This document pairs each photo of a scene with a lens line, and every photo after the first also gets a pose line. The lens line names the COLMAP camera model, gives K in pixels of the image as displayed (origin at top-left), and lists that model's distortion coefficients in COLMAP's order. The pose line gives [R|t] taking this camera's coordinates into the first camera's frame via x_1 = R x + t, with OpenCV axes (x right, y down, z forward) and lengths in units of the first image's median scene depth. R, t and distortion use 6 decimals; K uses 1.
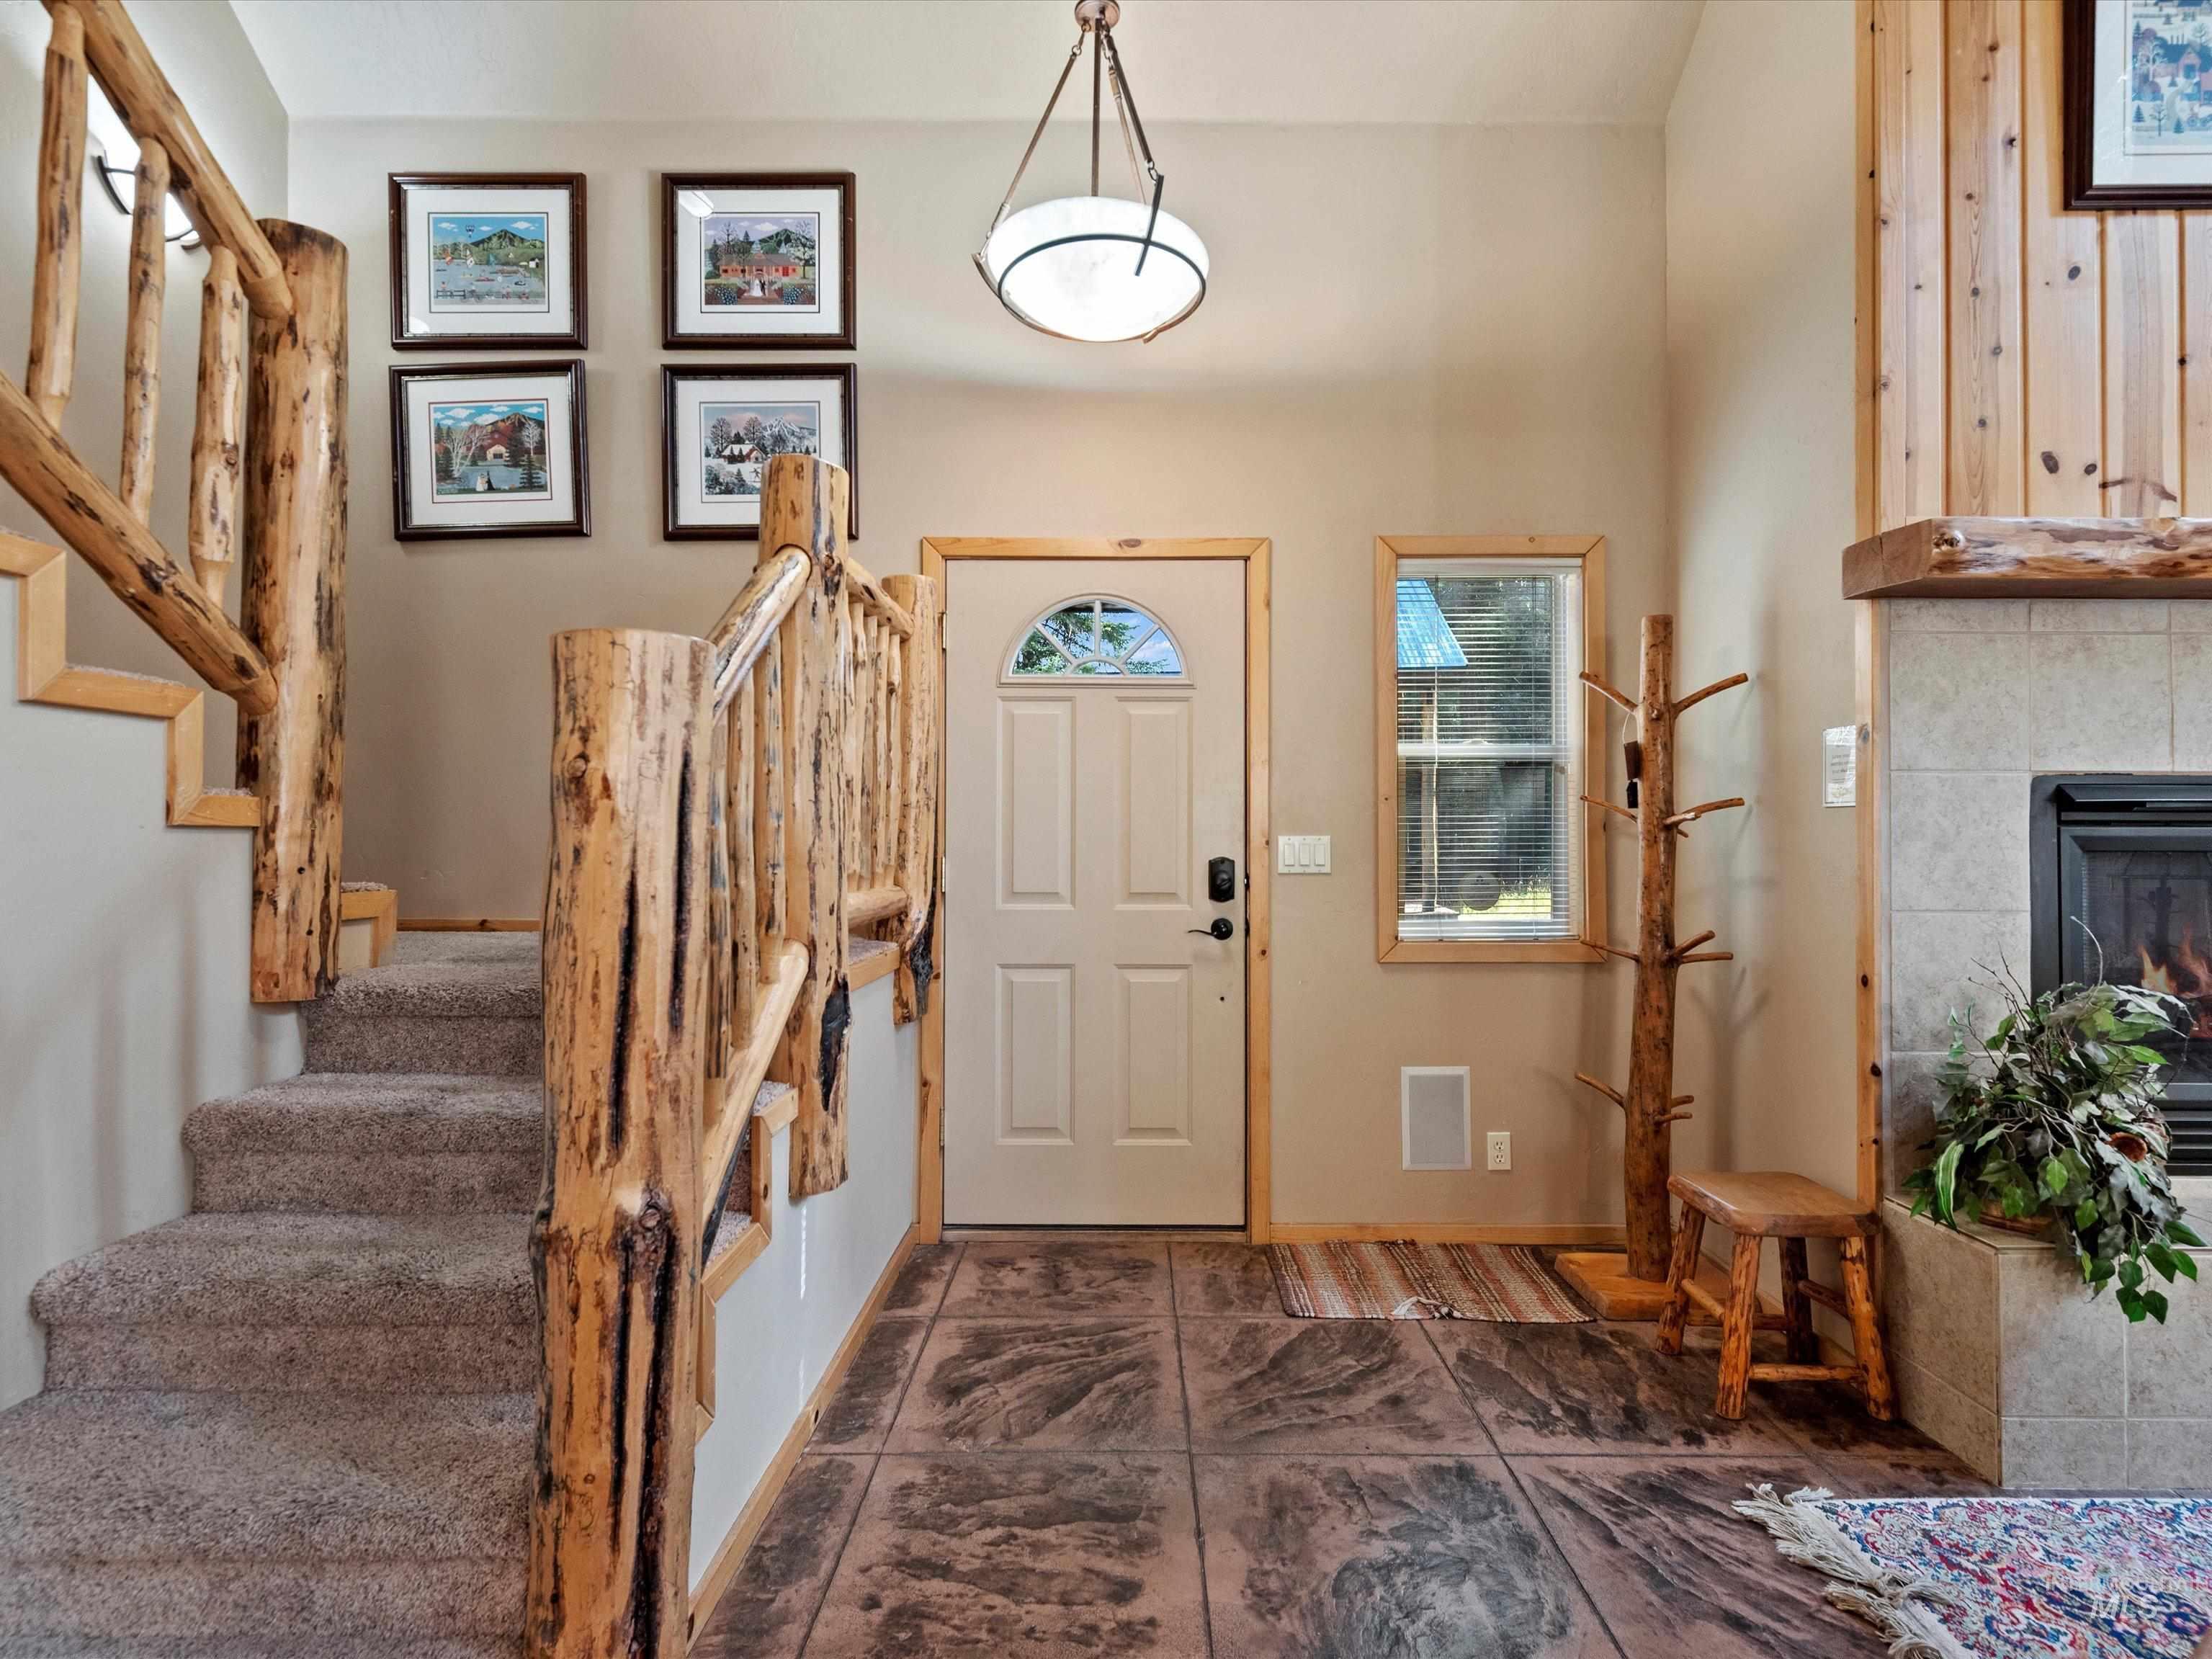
lens RADIAL K [[1097.1, 0, 1121.9], [0, 1097.1, 821.9], [0, 0, 1]] dist [0.003456, -0.001075]
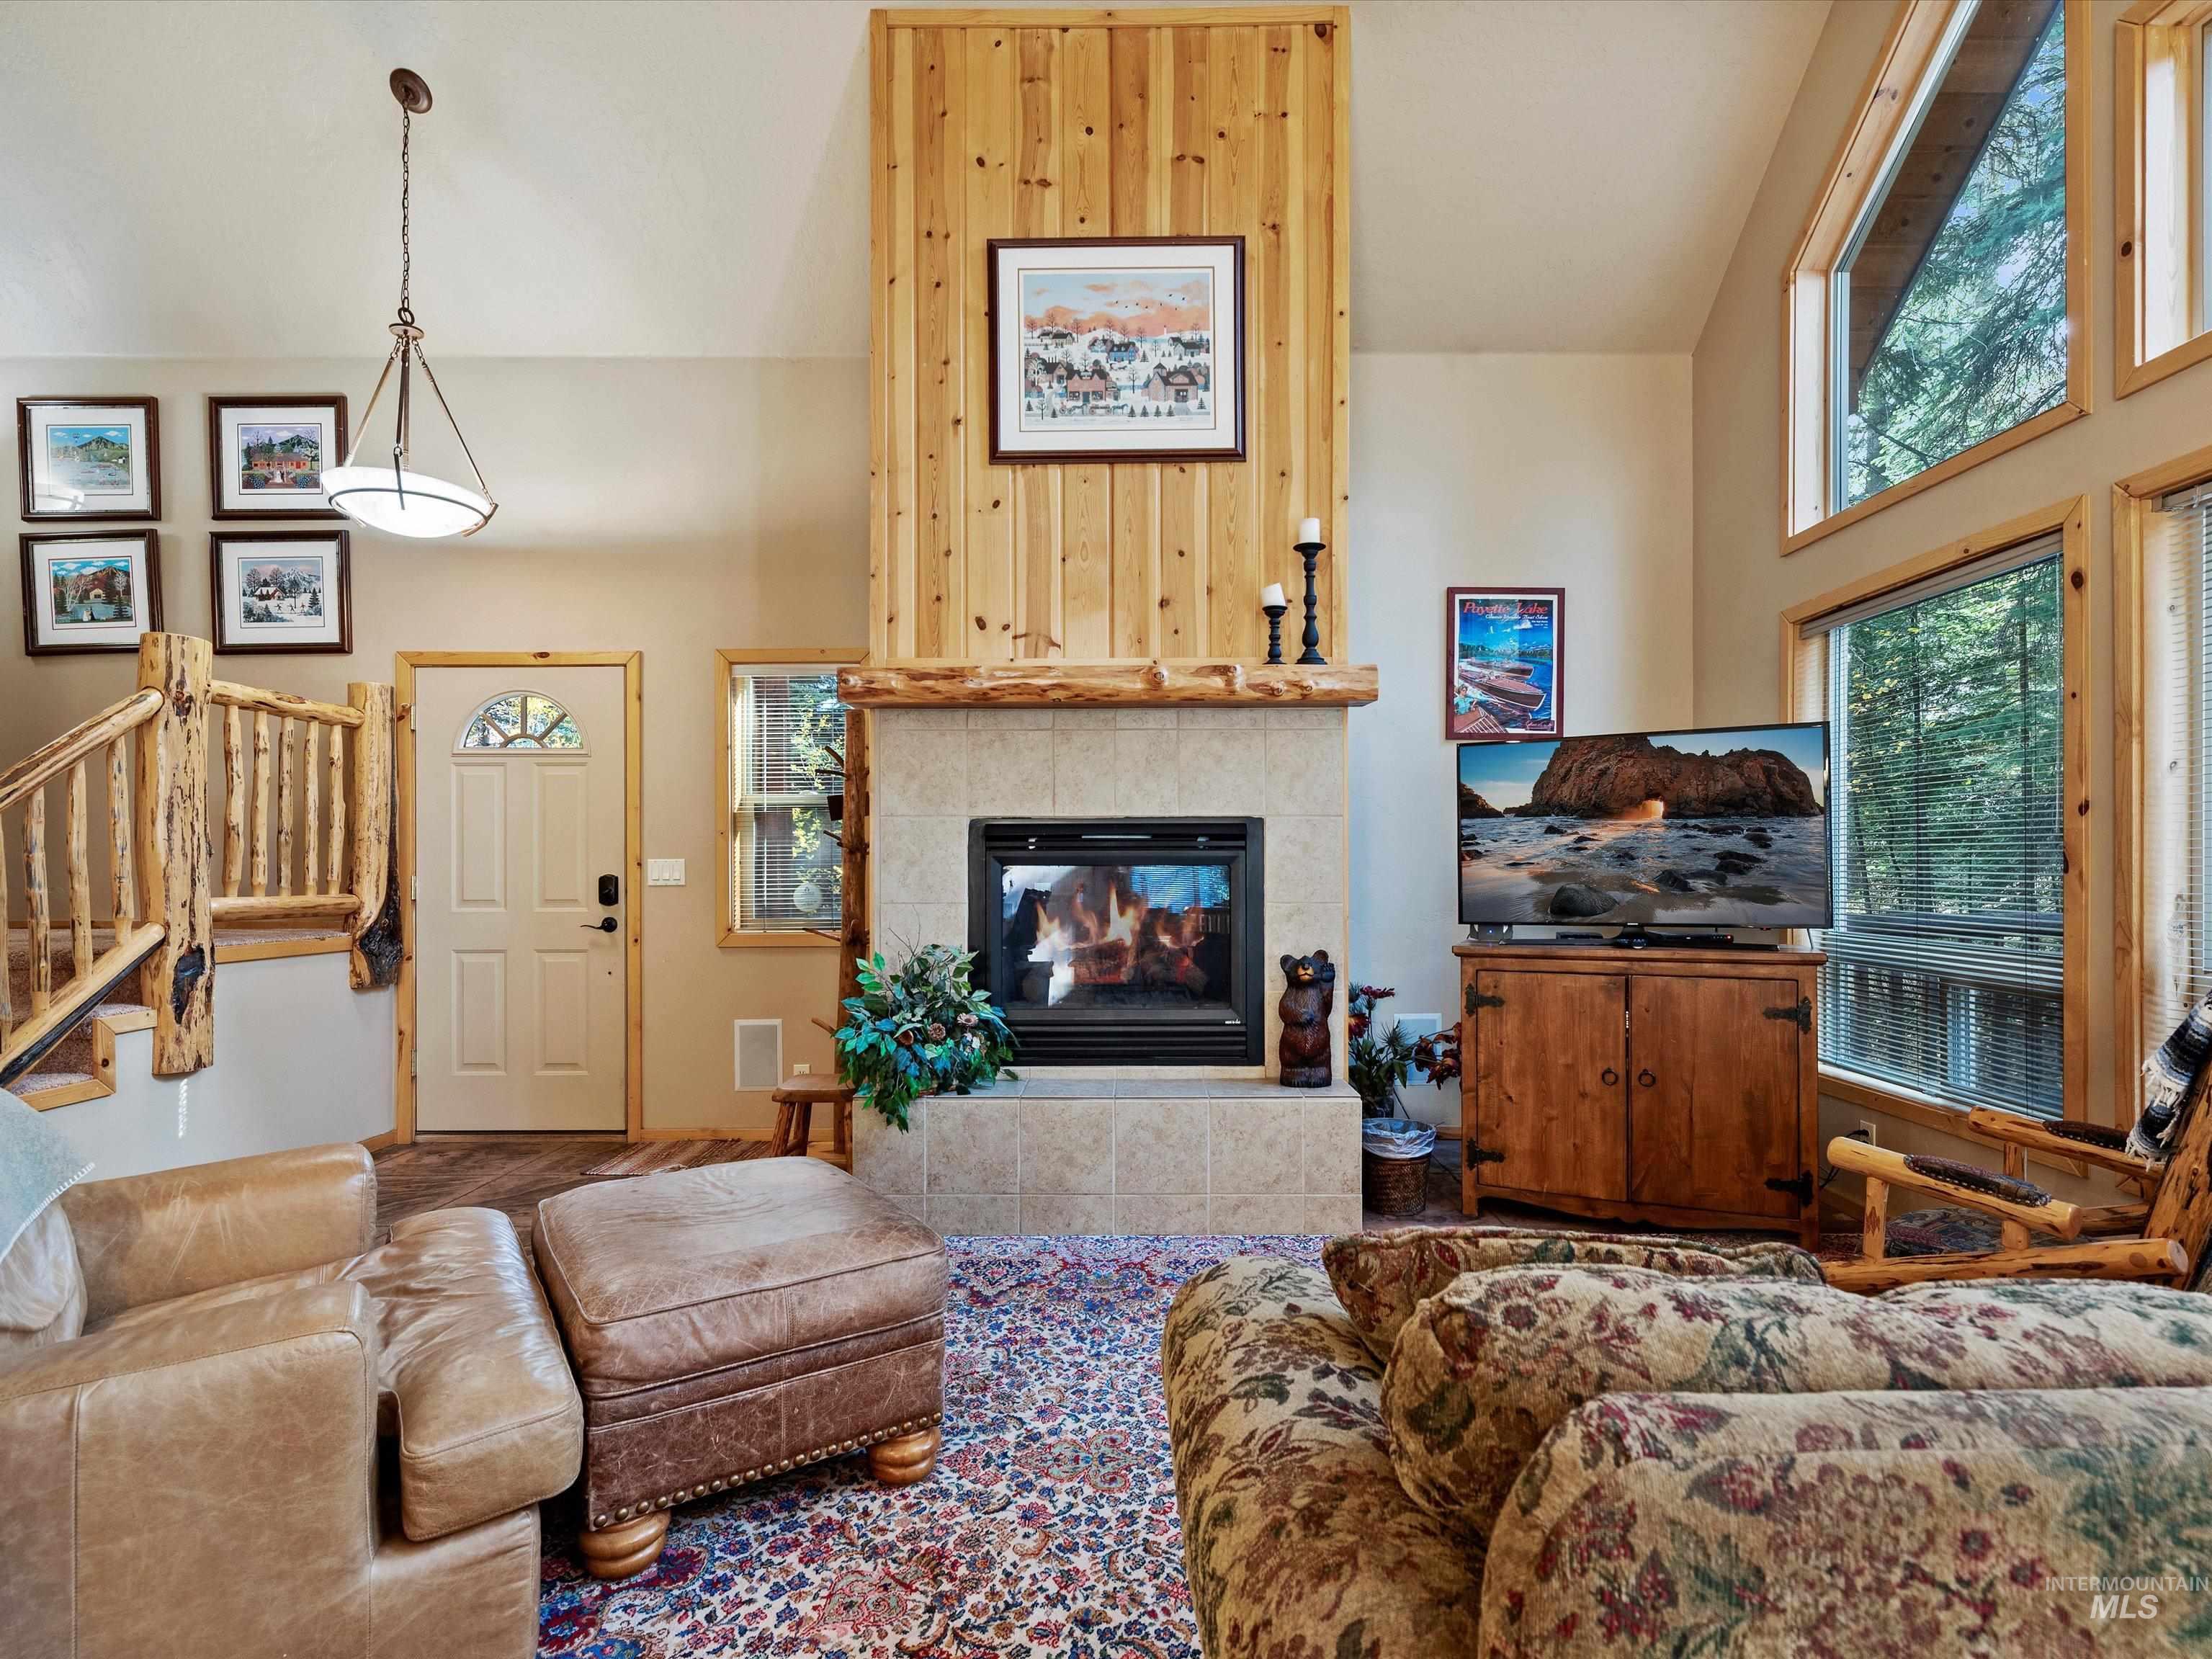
lens RADIAL K [[1097.1, 0, 1095.0], [0, 1097.1, 861.9], [0, 0, 1]] dist [0.003456, -0.001075]
pose [[0.999986, -0.005315, 0.000567, 0.728169], [0.005307, 0.999901, 0.013030, 0.000437], [-0.000636, -0.013027, 0.999915, -0.435821]]
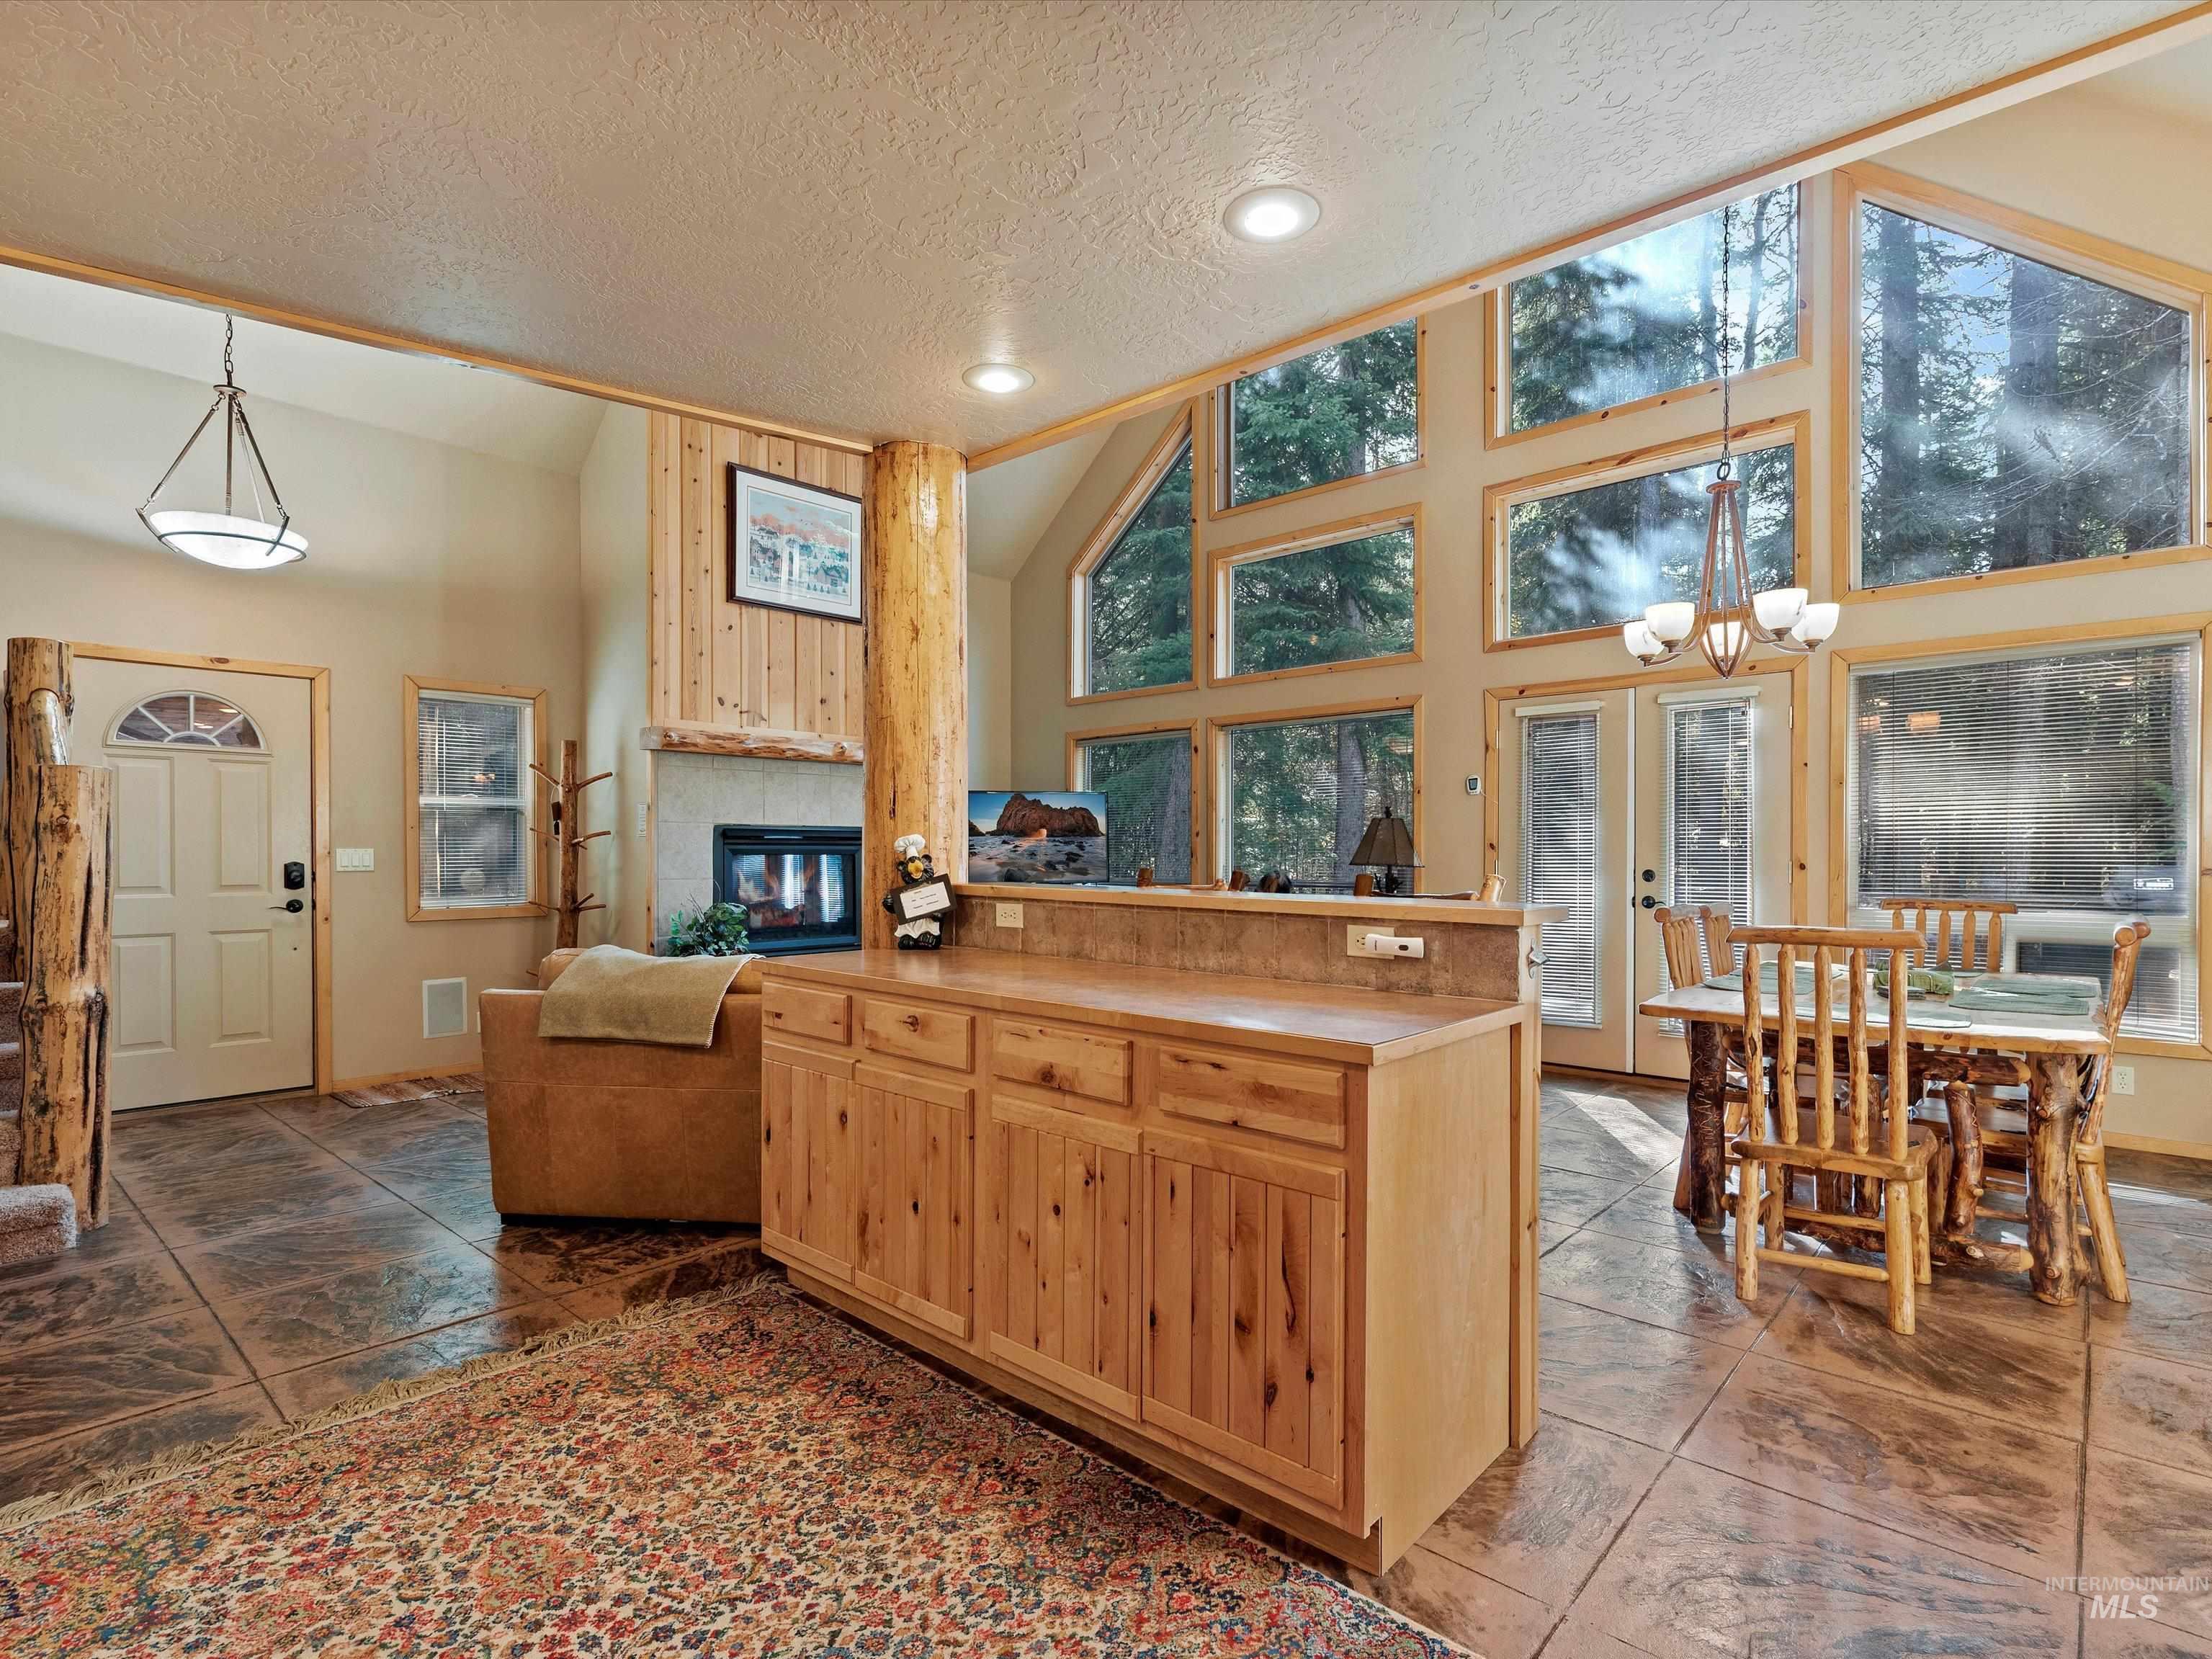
lens RADIAL K [[1097.1, 0, 1140.0], [0, 1097.1, 860.5], [0, 0, 1]] dist [0.003456, -0.001075]
pose [[0.660567, -0.007665, 0.750728, -0.303833], [-0.008839, 0.999799, 0.017986, -0.010154], [-0.750715, -0.018517, 0.660367, -1.014319]]
